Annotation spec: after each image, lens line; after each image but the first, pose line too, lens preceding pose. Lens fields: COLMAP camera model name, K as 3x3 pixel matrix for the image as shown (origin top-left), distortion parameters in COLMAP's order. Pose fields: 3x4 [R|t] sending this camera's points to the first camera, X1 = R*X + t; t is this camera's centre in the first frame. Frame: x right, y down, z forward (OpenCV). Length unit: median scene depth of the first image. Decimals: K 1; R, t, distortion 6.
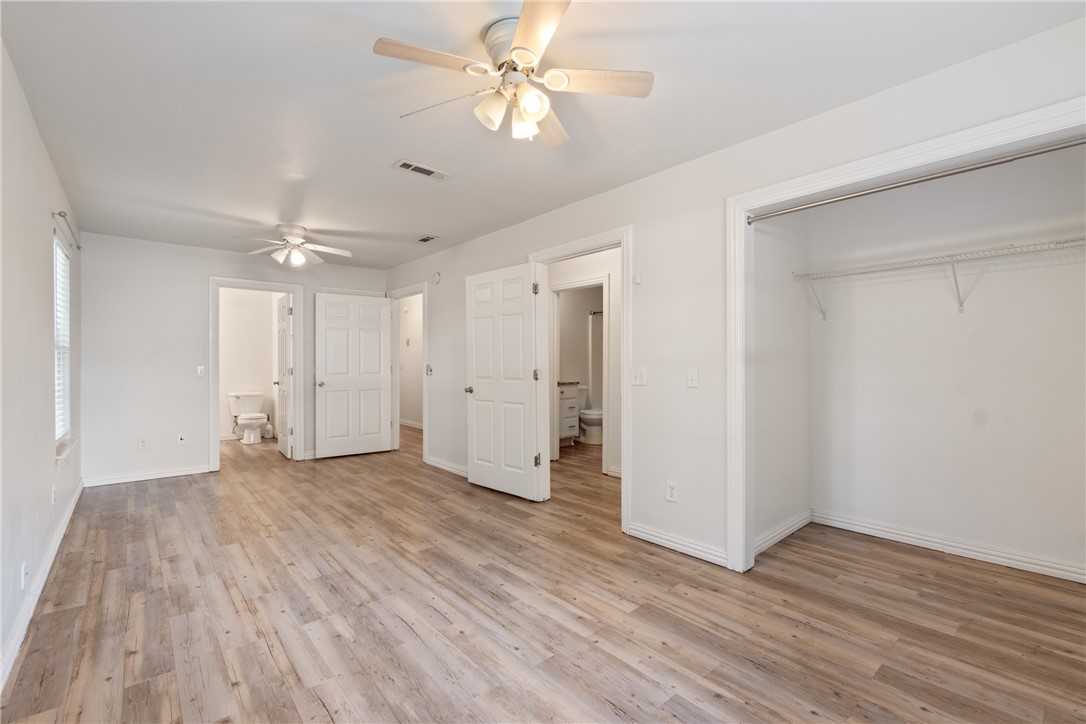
lens RADIAL K [[470.9, 0, 539.8], [0, 470.9, 363.4], [0, 0, 1]] dist [-0.005867, 0.000838]
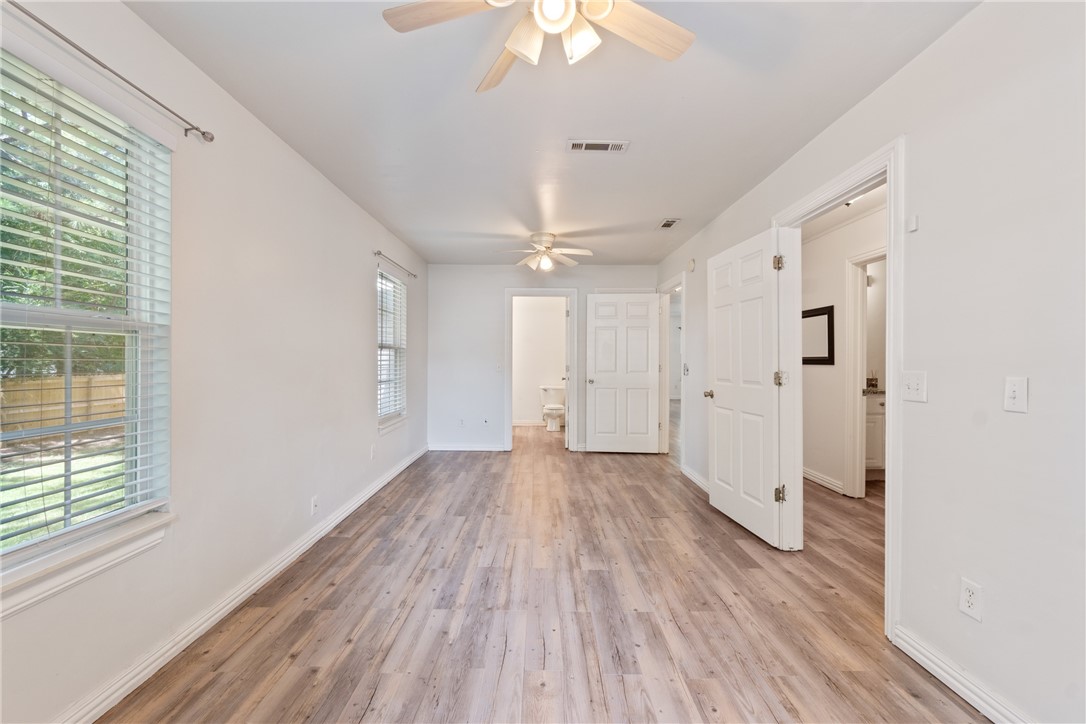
lens RADIAL K [[470.9, 0, 537.1], [0, 470.9, 360.2], [0, 0, 1]] dist [-0.005867, 0.000838]
pose [[0.752940, 0.005268, -0.658068, 0.247339], [-0.007826, 0.999969, -0.000950, -0.001163], [0.658042, 0.005865, 0.752958, 0.243228]]
